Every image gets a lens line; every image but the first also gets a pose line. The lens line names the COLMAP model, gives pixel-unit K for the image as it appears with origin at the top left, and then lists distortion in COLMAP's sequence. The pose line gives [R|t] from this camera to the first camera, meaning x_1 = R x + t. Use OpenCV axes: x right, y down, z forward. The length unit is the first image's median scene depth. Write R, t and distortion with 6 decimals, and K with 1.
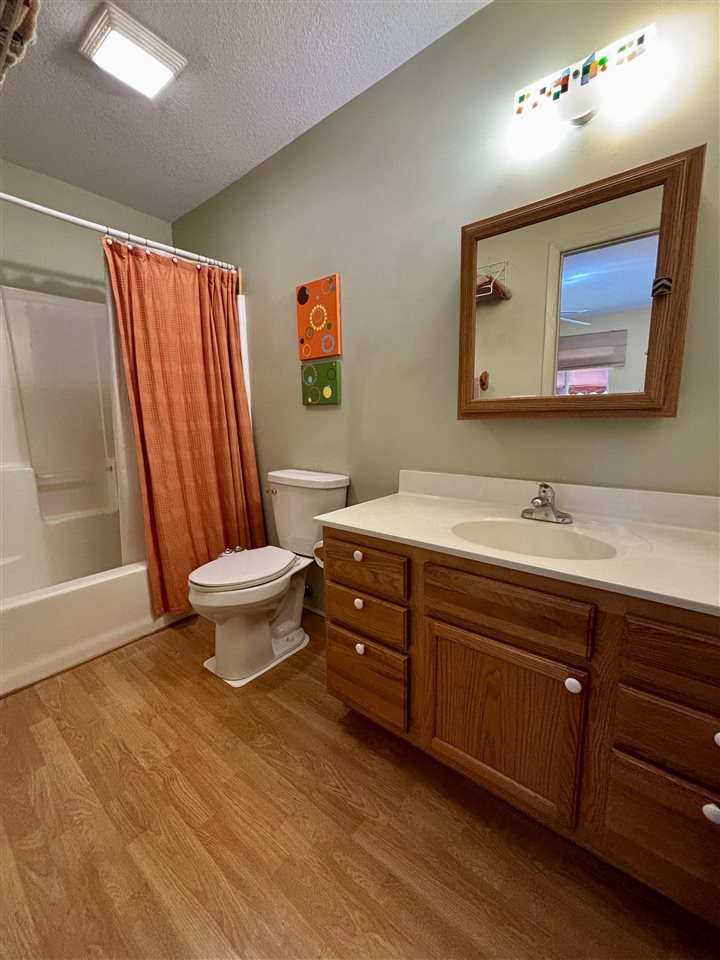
lens RADIAL K [[385.0, 0, 360.0], [0, 385.0, 480.0], [0, 0, 1]] dist [0.000050, 0.000274]
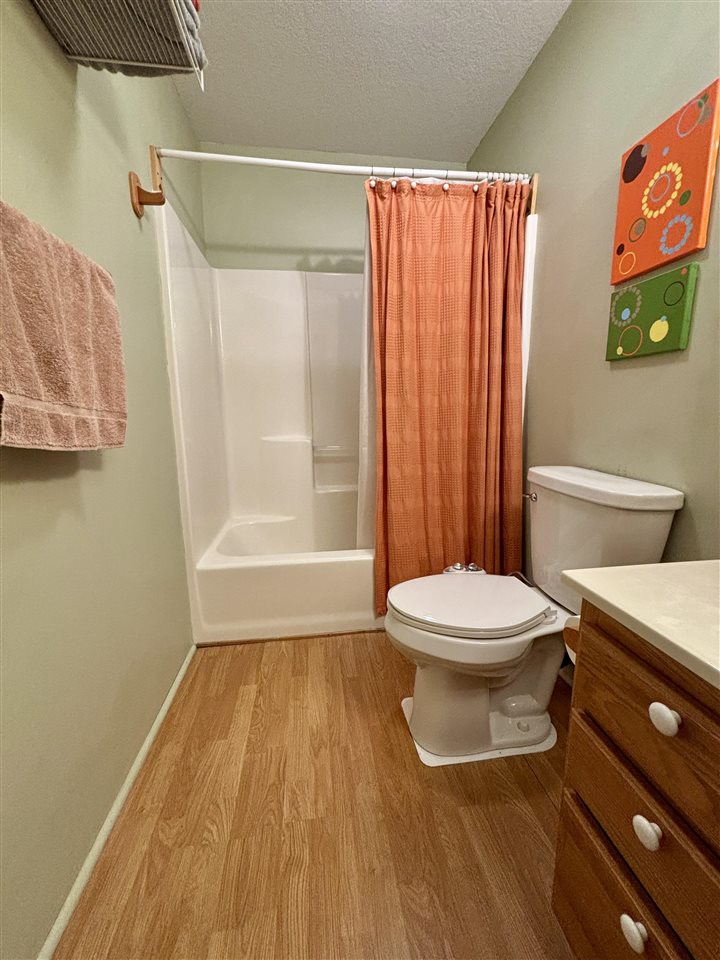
lens RADIAL K [[385.0, 0, 360.0], [0, 385.0, 480.0], [0, 0, 1]] dist [0.000050, 0.000274]
pose [[0.727005, 0.130256, -0.674164, 0.001301], [-0.112712, 0.991162, 0.069958, -0.011983], [0.677318, 0.025126, 0.735261, 0.324317]]
